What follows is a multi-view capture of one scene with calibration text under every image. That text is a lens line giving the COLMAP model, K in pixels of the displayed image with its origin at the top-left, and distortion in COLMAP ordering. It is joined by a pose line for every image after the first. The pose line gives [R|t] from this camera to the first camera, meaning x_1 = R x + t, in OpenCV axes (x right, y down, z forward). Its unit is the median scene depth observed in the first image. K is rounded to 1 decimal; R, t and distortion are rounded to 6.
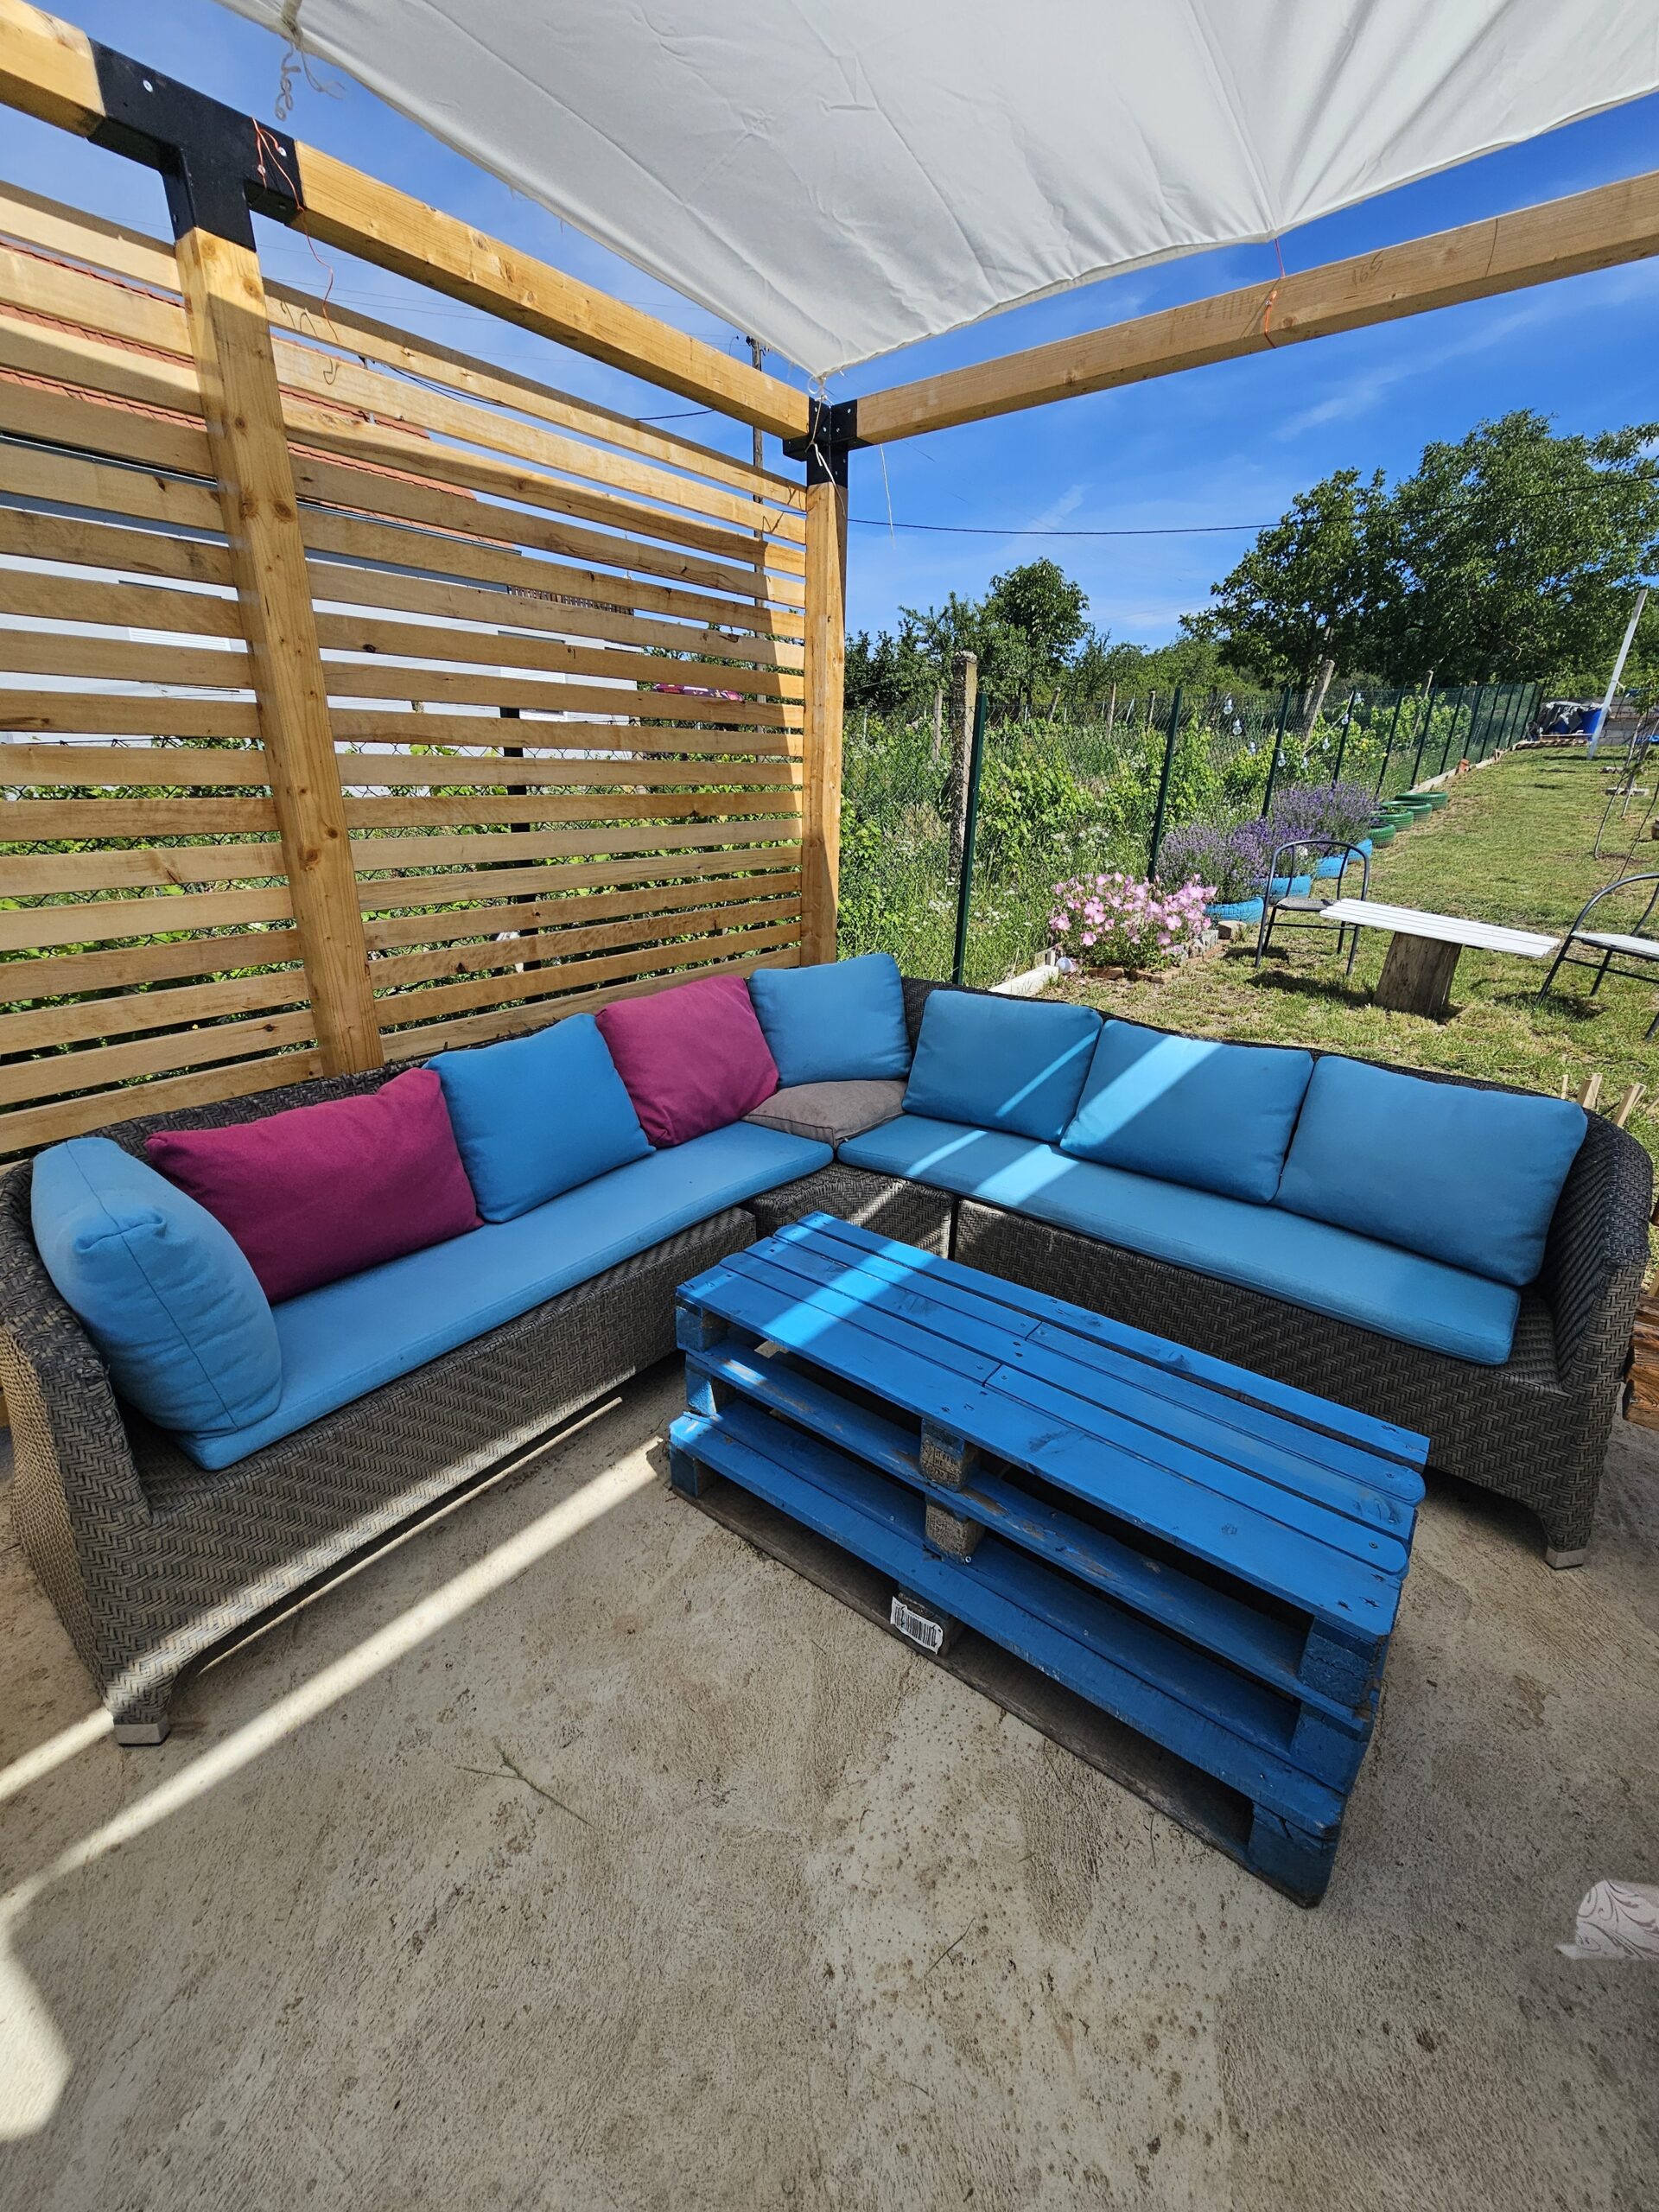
lens RADIAL K [[898.8, 0, 866.4], [0, 898.8, 1101.5], [0, 0, 1]] dist [-0.000619, 0.007140]
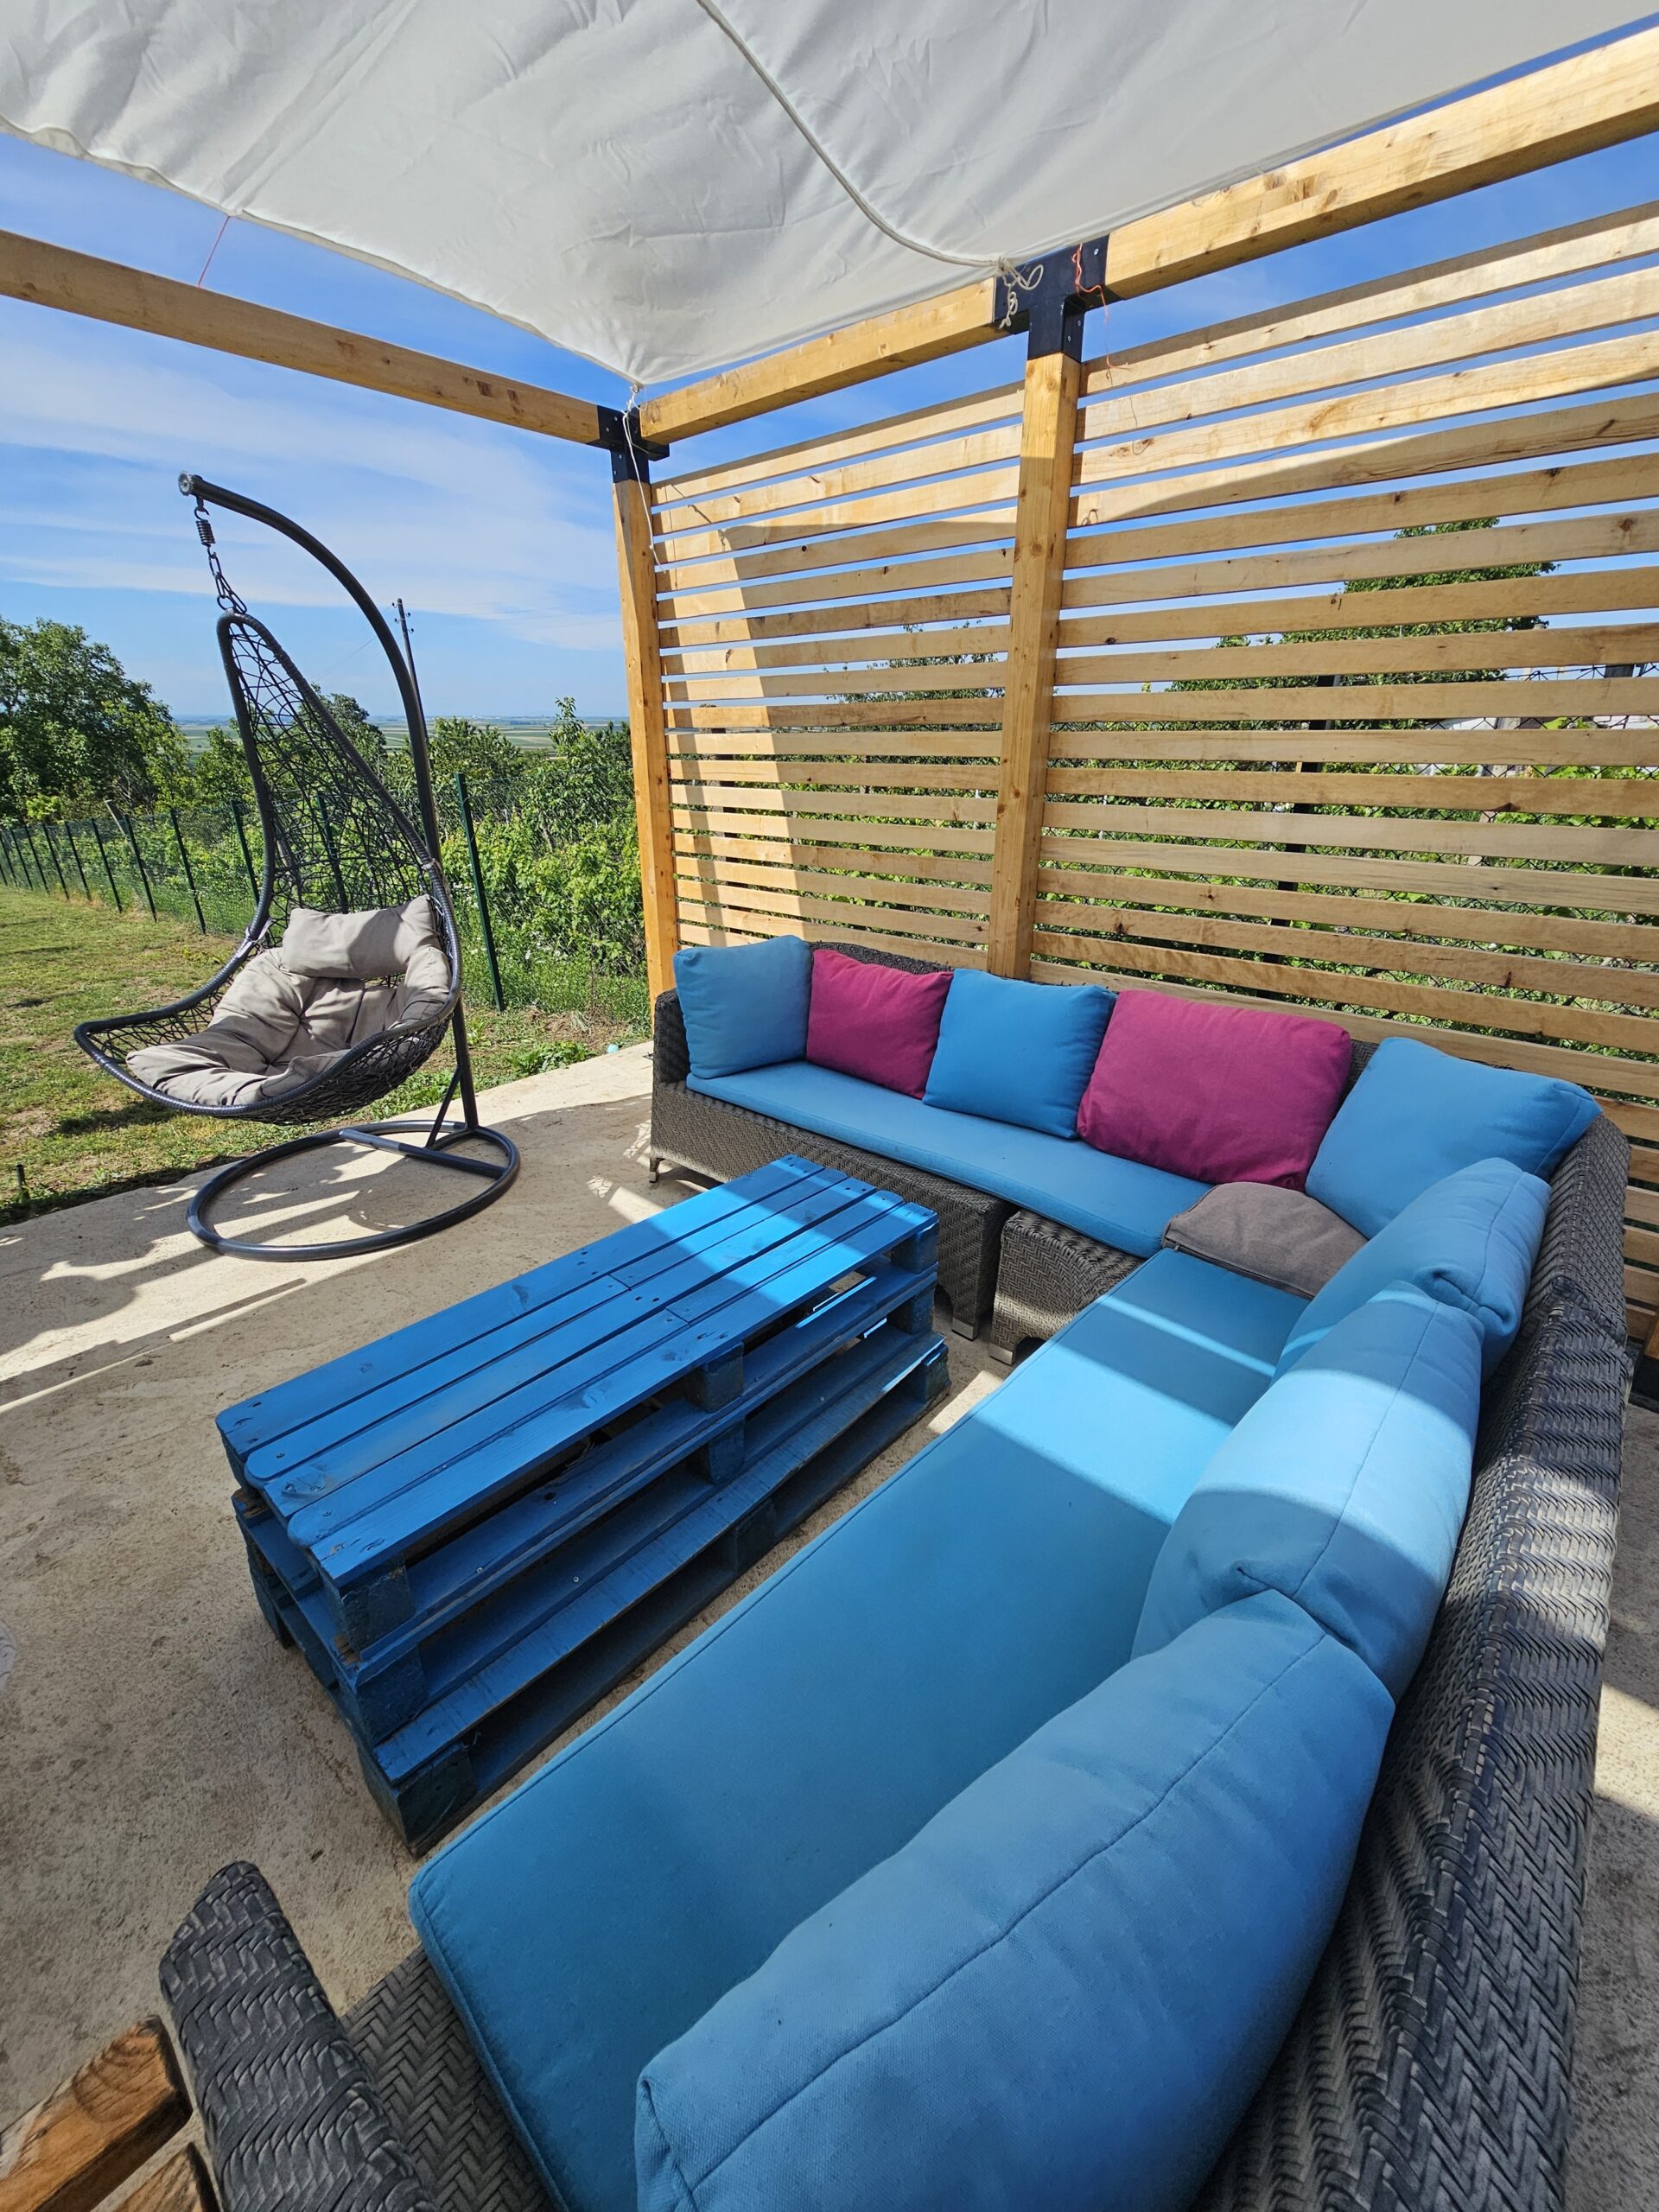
lens RADIAL K [[898.8, 0, 866.4], [0, 898.8, 1101.5], [0, 0, 1]] dist [-0.000619, 0.007140]
pose [[-0.072975, 0.370083, -0.926128, 0.803209], [-0.346031, 0.861525, 0.371533, -0.317498], [0.935381, 0.347582, 0.065190, 0.848106]]
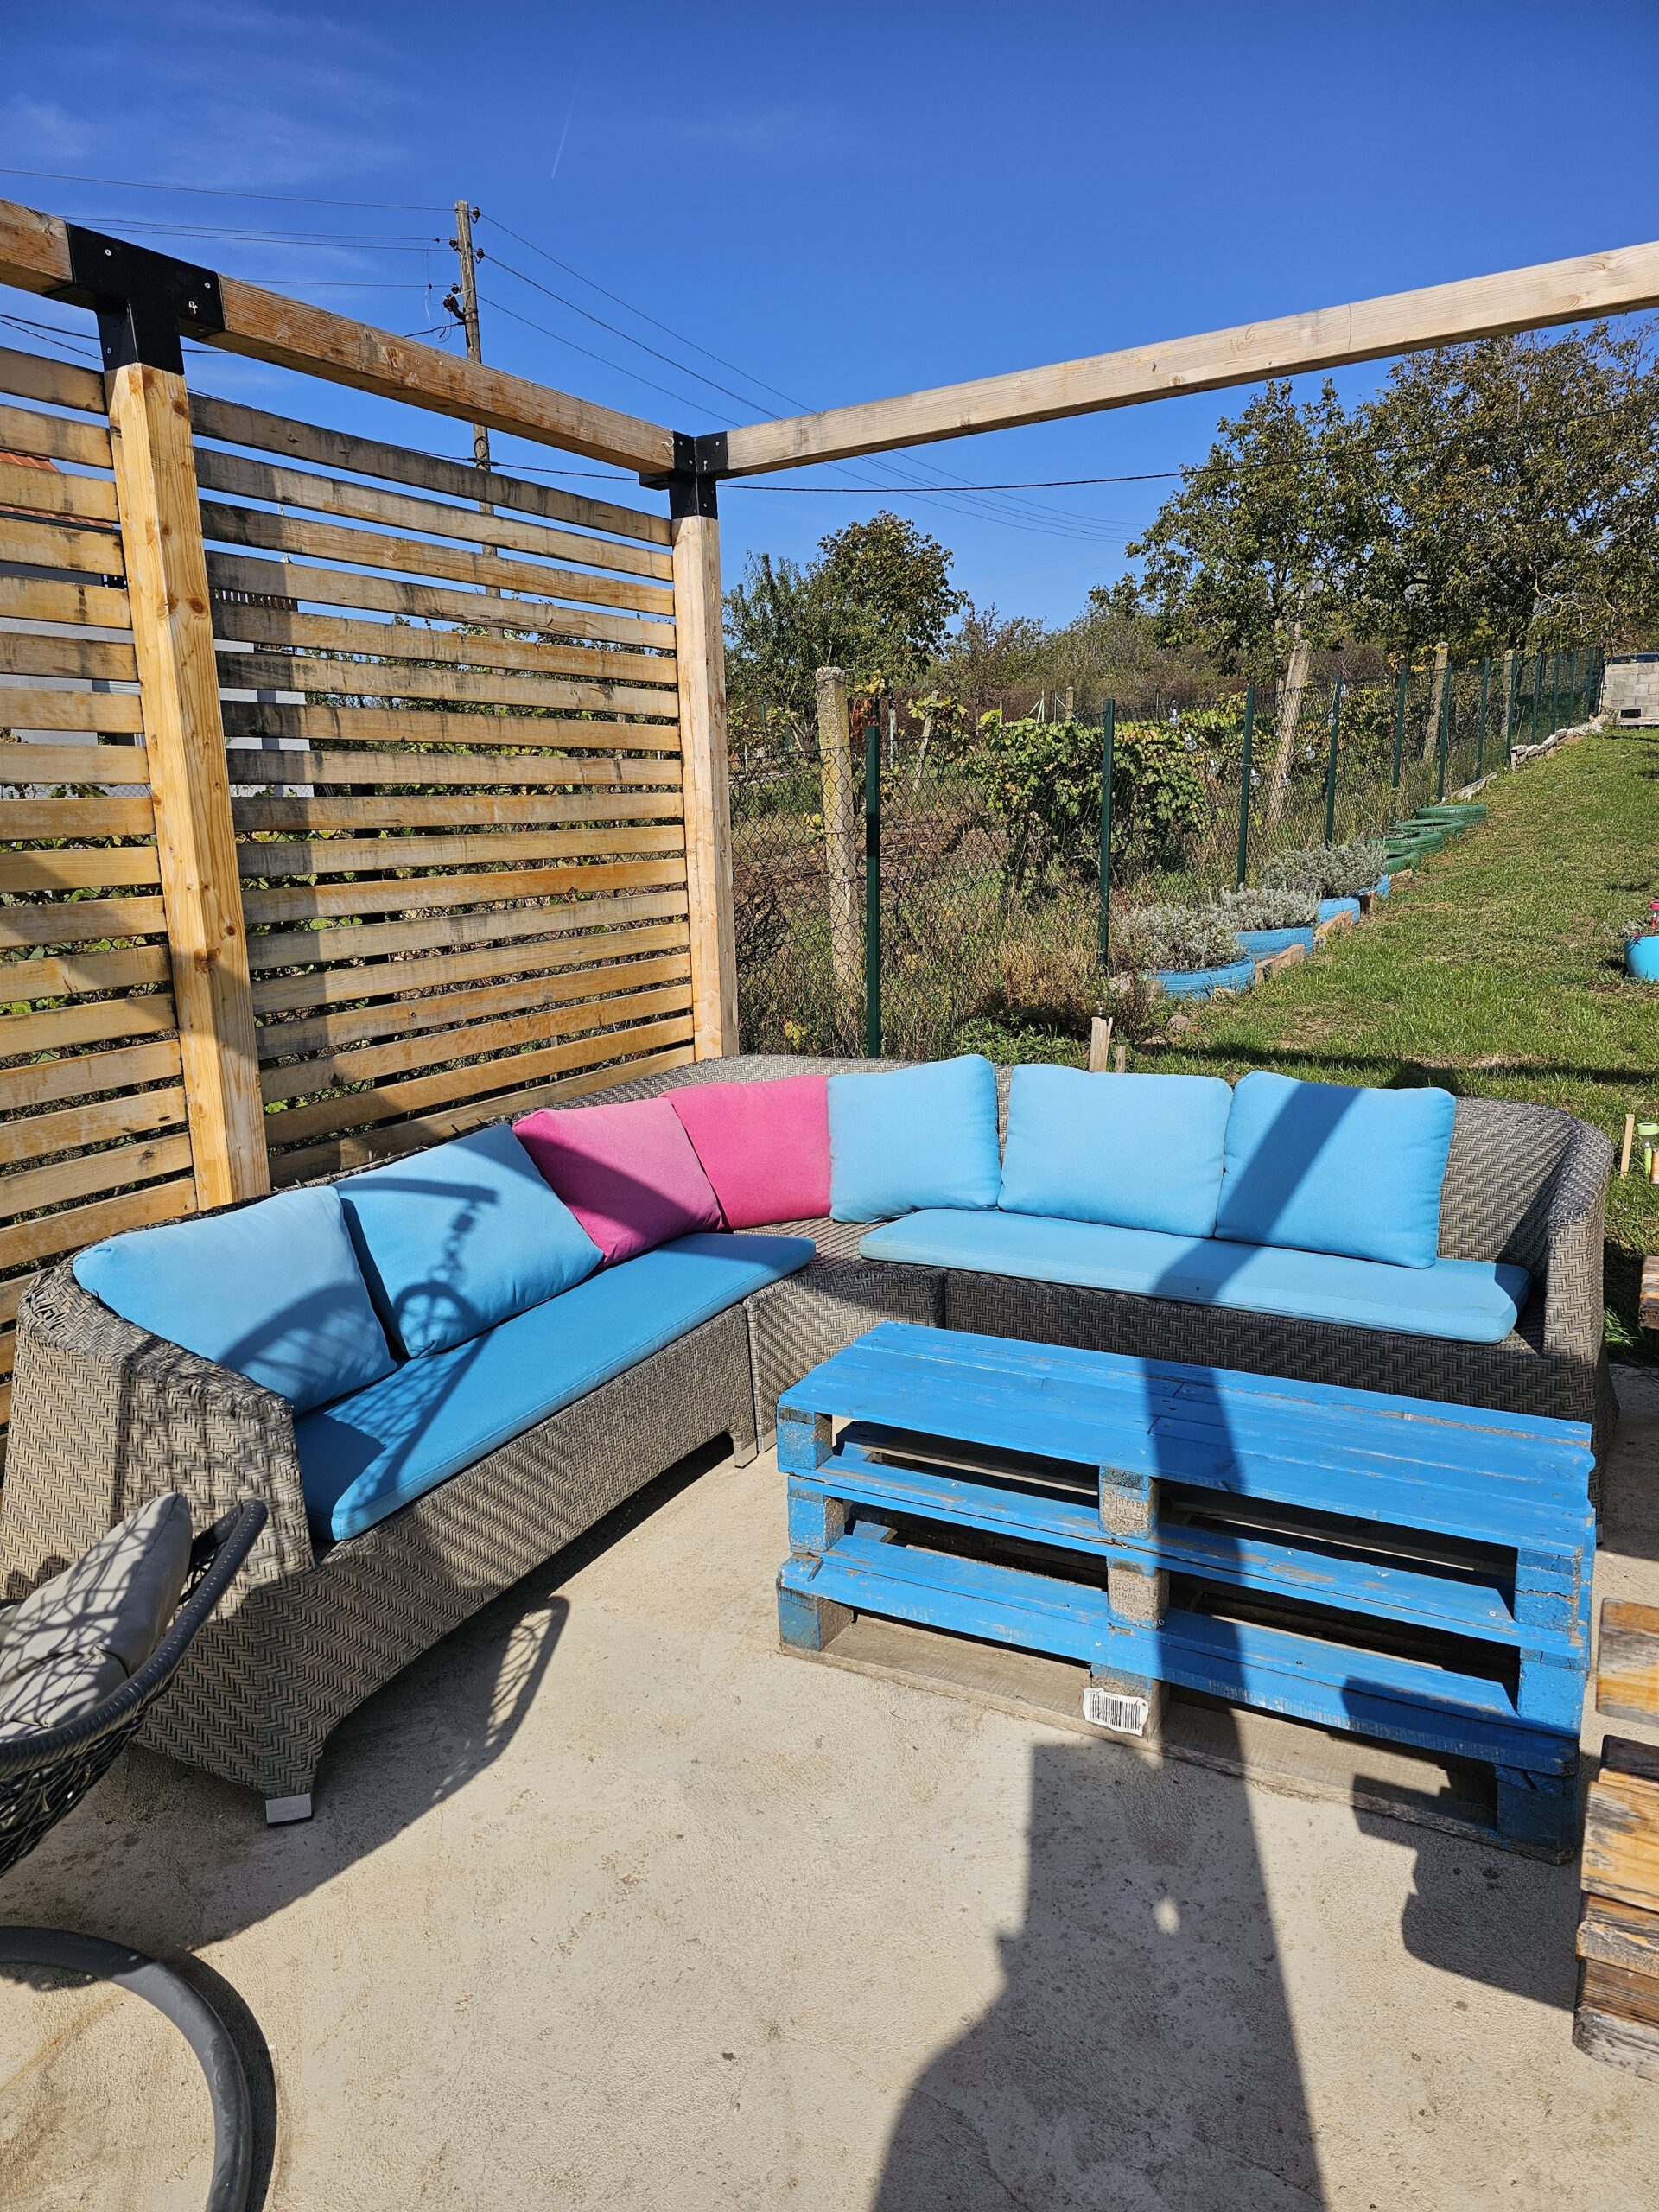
lens RADIAL K [[1485.0, 0, 829.5], [0, 1485.0, 1106.0], [0, 0, 1]] dist [0.057074, 0.001447]
pose [[0.990190, -0.078146, 0.115831, -0.192717], [0.095559, 0.983542, -0.153339, 0.166688], [-0.101942, 0.162903, 0.981361, -0.520465]]
